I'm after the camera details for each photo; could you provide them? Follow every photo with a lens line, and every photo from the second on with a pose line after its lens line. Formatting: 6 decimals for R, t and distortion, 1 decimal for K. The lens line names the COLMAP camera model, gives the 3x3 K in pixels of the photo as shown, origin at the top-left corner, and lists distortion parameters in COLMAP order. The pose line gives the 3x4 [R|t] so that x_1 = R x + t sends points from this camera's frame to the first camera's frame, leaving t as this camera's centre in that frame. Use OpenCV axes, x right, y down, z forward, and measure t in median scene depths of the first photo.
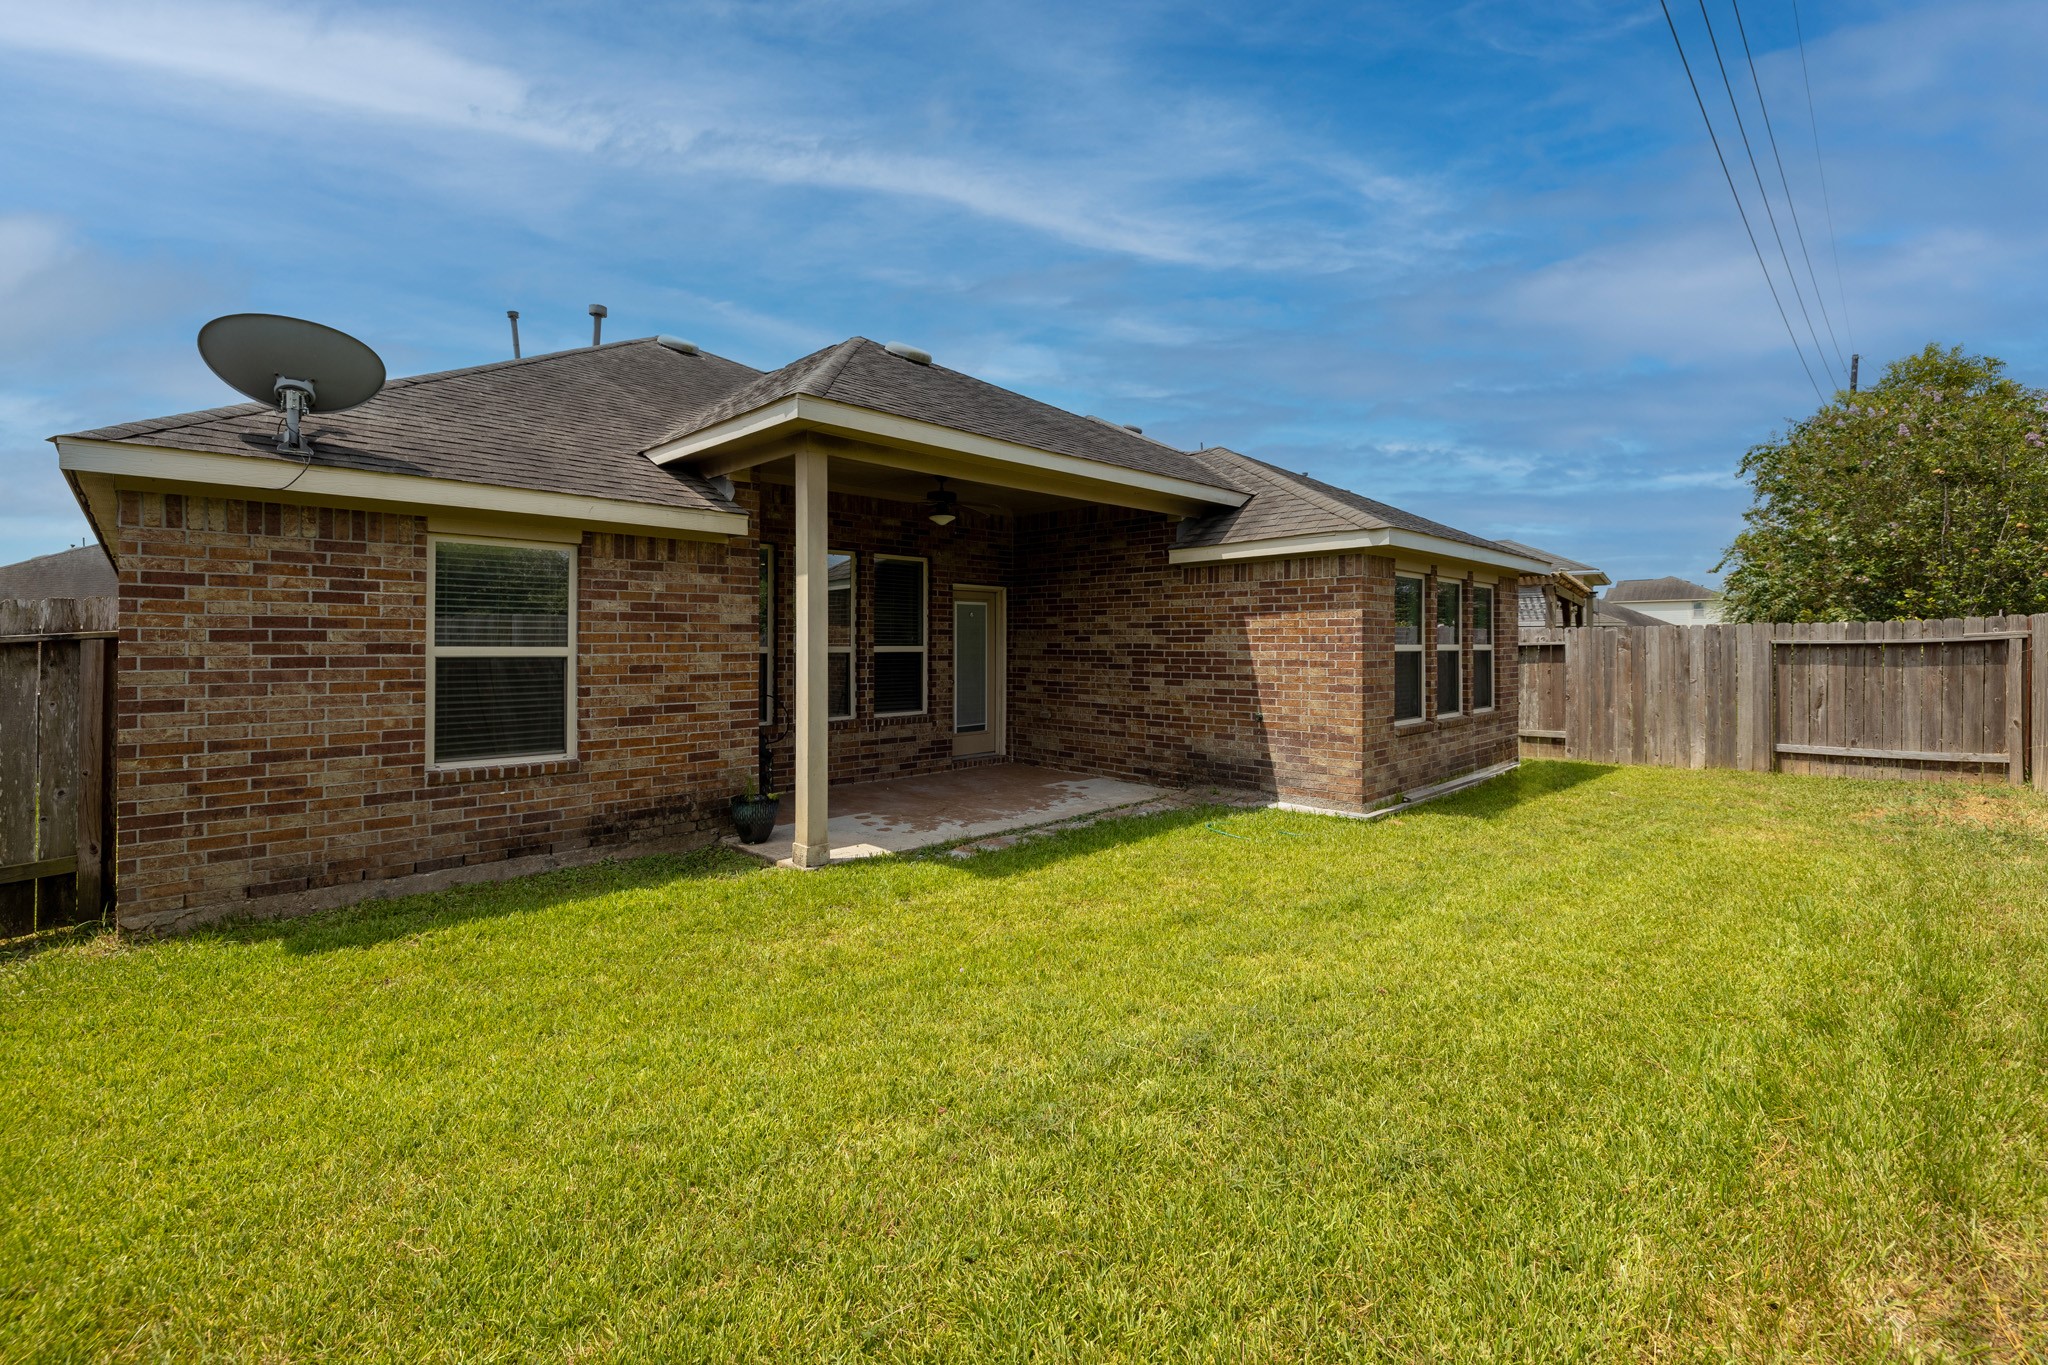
lens RADIAL K [[883.0, 0, 1024.7], [0, 883.0, 630.7], [0, 0, 1]] dist [0.024507, -0.000110]
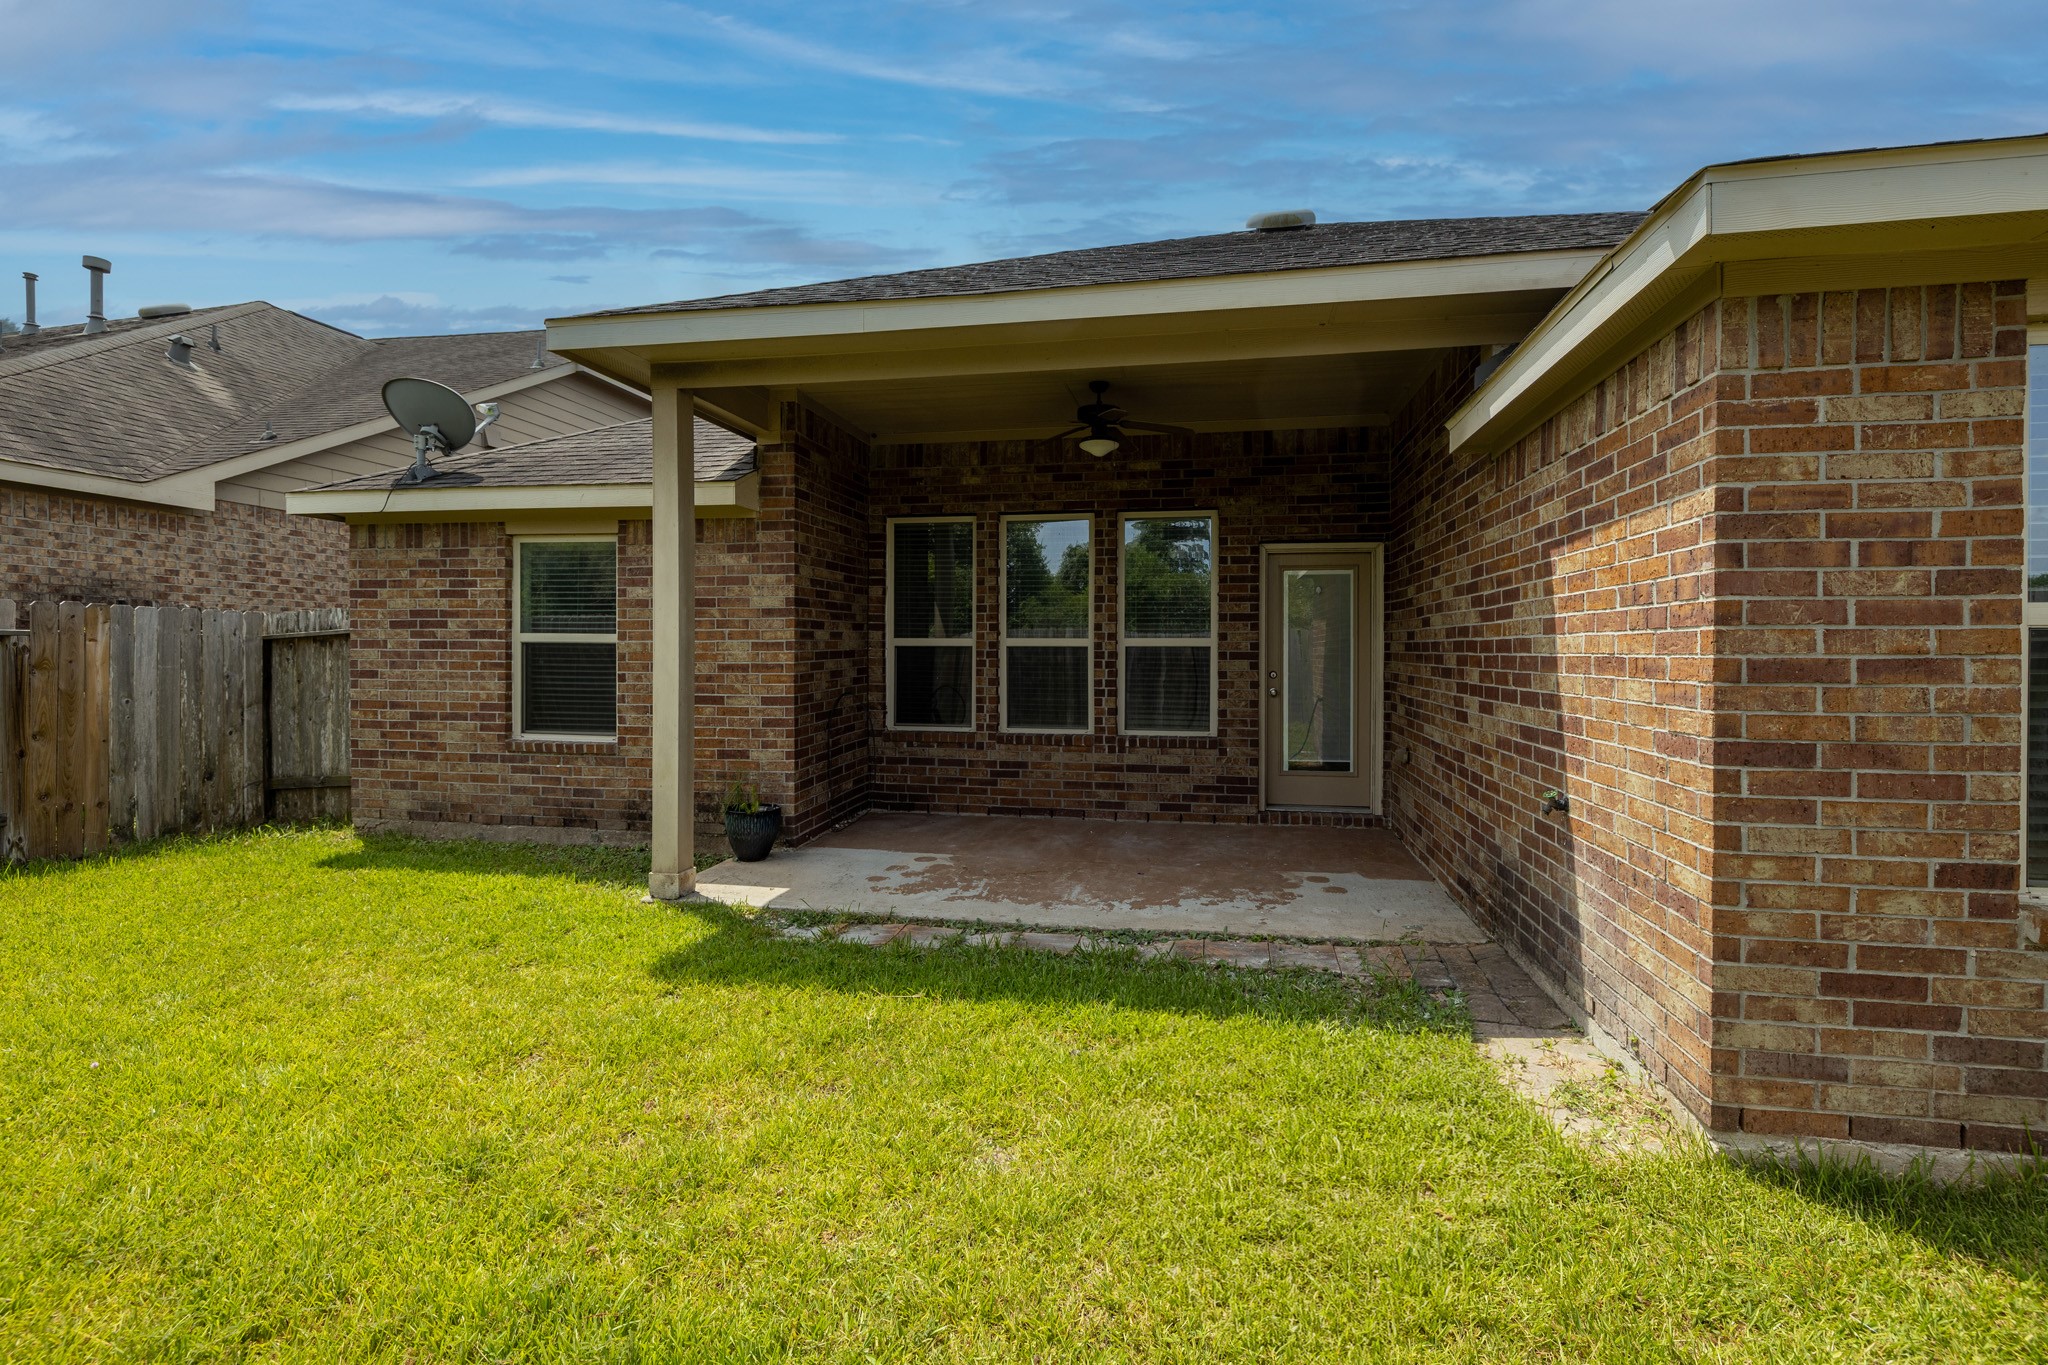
lens RADIAL K [[895.9, 0, 1027.5], [0, 895.9, 651.7], [0, 0, 1]] dist [0.012712, 0.000003]
pose [[0.576920, 0.001875, -0.816798, 0.634398], [0.008222, 0.999933, 0.008102, 0.035416], [0.816759, -0.011390, 0.576866, 0.807364]]
